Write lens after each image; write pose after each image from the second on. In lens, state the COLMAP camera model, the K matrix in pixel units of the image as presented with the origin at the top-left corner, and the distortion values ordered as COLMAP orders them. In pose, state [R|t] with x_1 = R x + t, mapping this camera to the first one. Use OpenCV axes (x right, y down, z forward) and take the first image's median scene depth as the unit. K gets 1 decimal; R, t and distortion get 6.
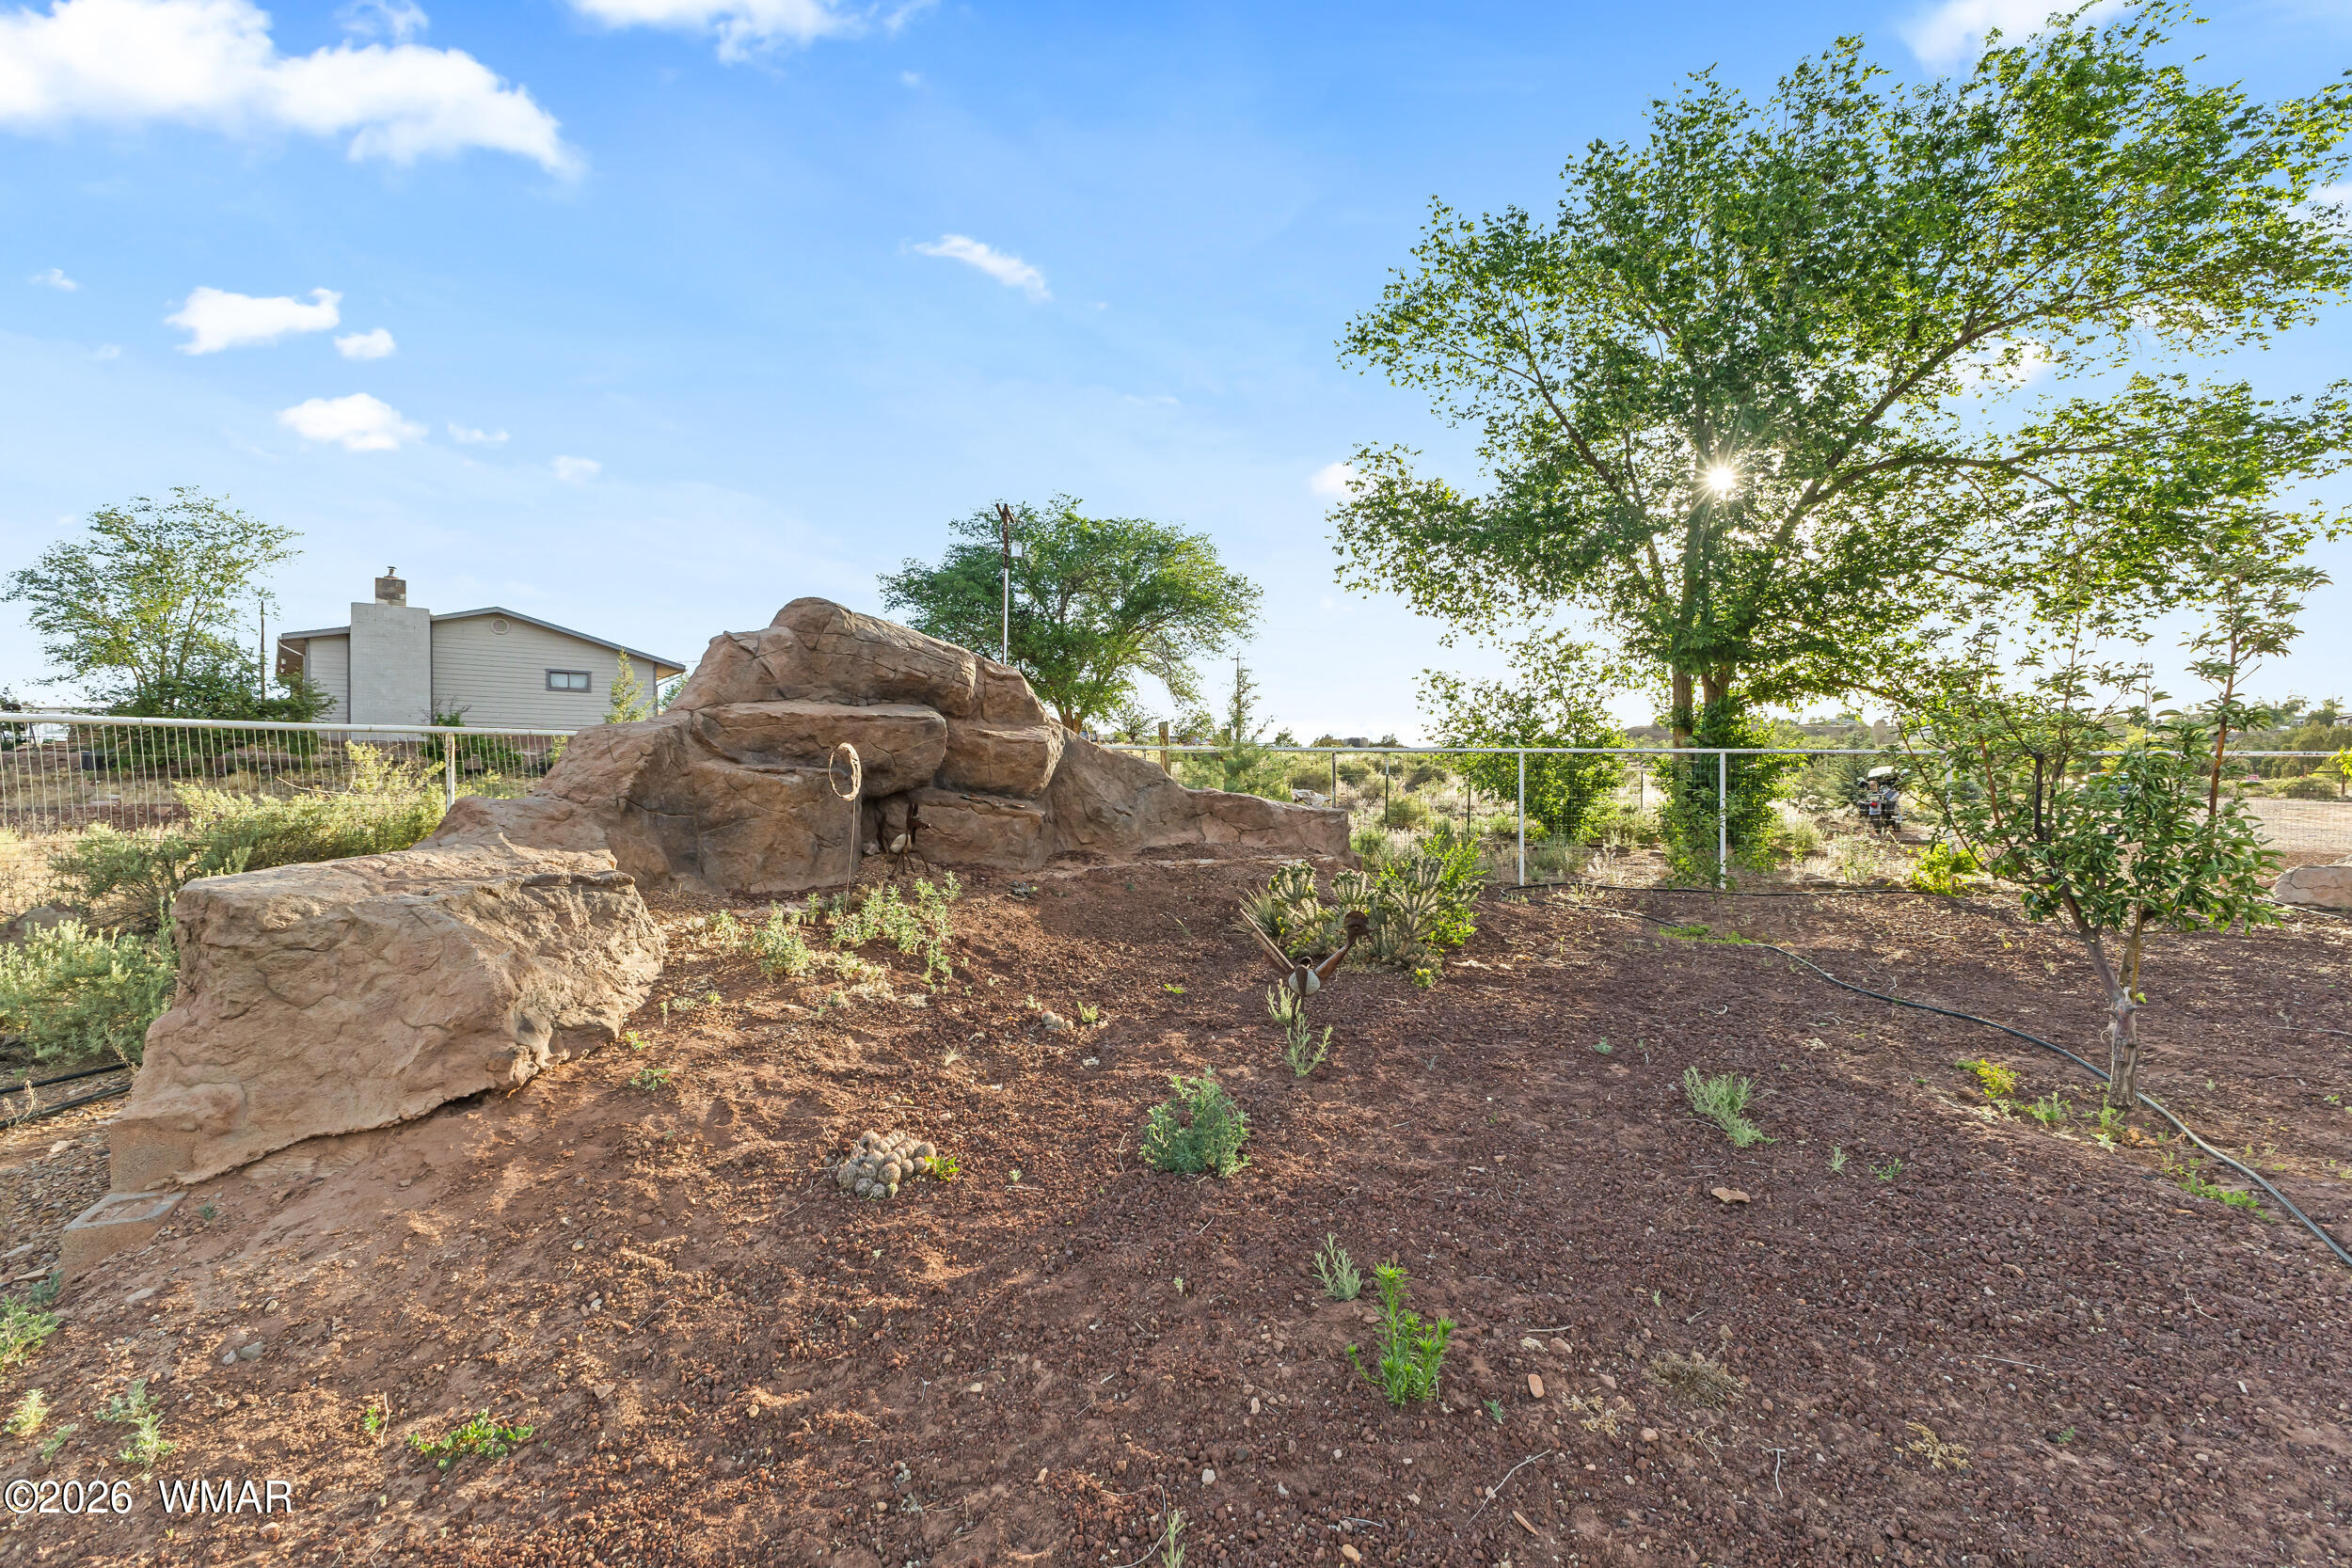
lens RADIAL K [[1014.0, 0, 1176.0], [0, 1014.0, 784.0], [0, 0, 1]] dist [0.001056, -0.003463]
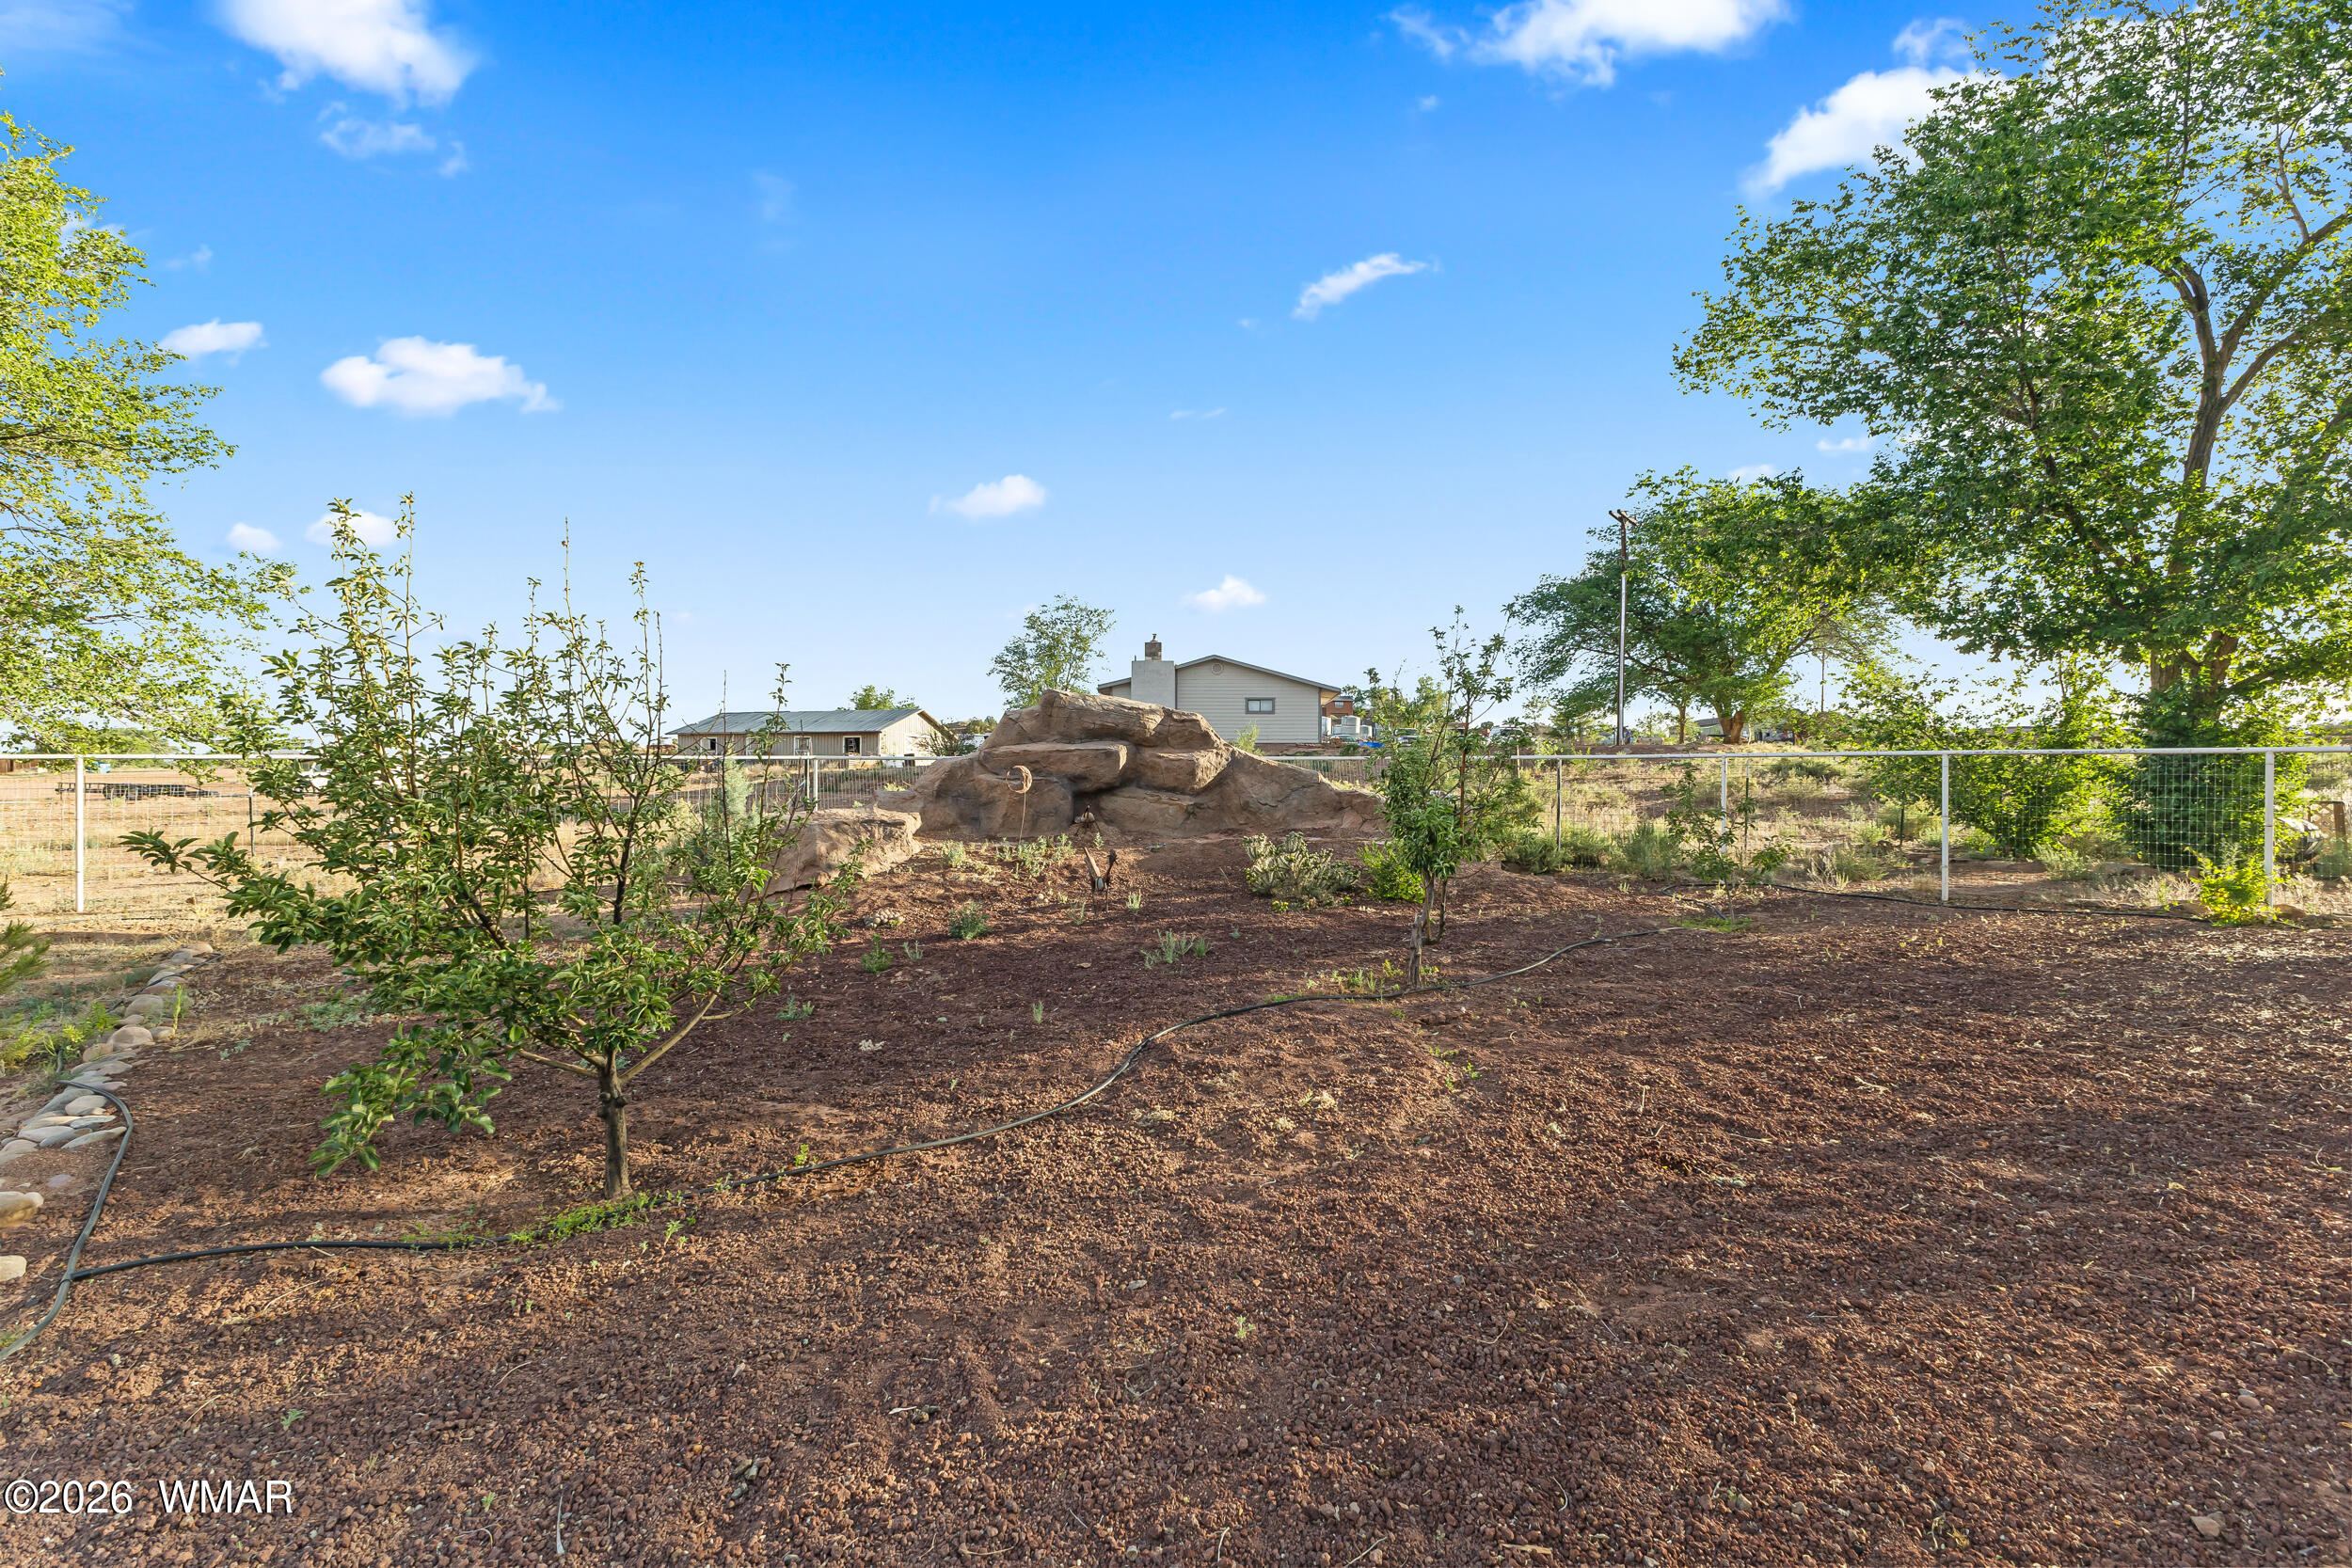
lens RADIAL K [[1014.0, 0, 1176.0], [0, 1014.0, 784.0], [0, 0, 1]] dist [0.001056, -0.003463]
pose [[0.740051, 0.004315, -0.672537, 0.218775], [-0.004749, 0.999988, 0.001189, -0.001114], [0.672534, 0.002314, 0.740063, -0.052470]]
